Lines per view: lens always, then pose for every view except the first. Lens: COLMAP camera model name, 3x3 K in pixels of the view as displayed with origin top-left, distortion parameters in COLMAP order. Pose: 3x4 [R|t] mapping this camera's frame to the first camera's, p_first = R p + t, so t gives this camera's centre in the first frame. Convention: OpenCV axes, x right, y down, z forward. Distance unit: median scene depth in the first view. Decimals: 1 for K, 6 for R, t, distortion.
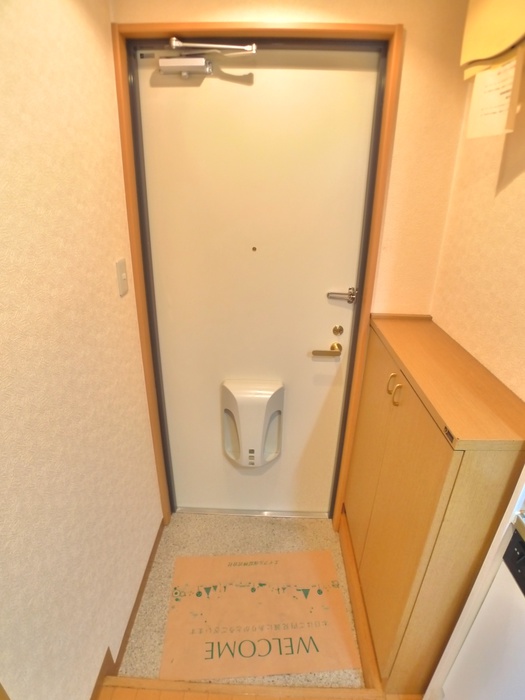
lens RADIAL K [[393.8, 0, 262.5], [0, 393.8, 350.0], [0, 0, 1]] dist [-0.051968, 0.001747]
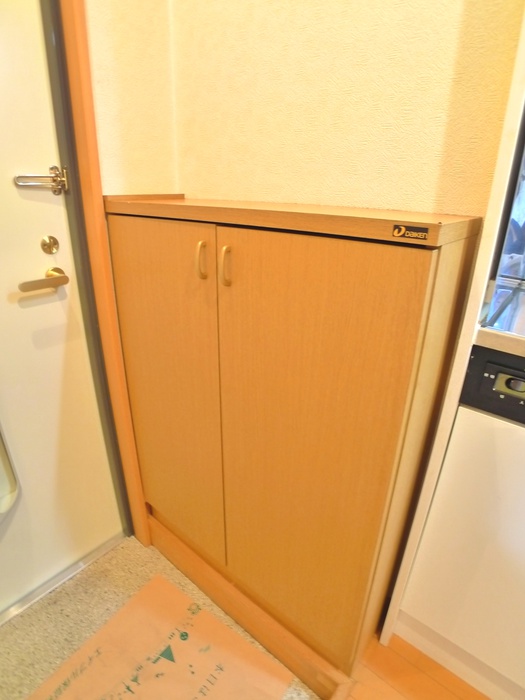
lens RADIAL K [[393.8, 0, 262.5], [0, 393.8, 350.0], [0, 0, 1]] dist [-0.051968, 0.001747]
pose [[0.623008, -0.302438, 0.721382, -0.081764], [0.302487, 0.943633, 0.134378, 0.122537], [-0.721361, 0.134490, 0.679375, 0.385729]]
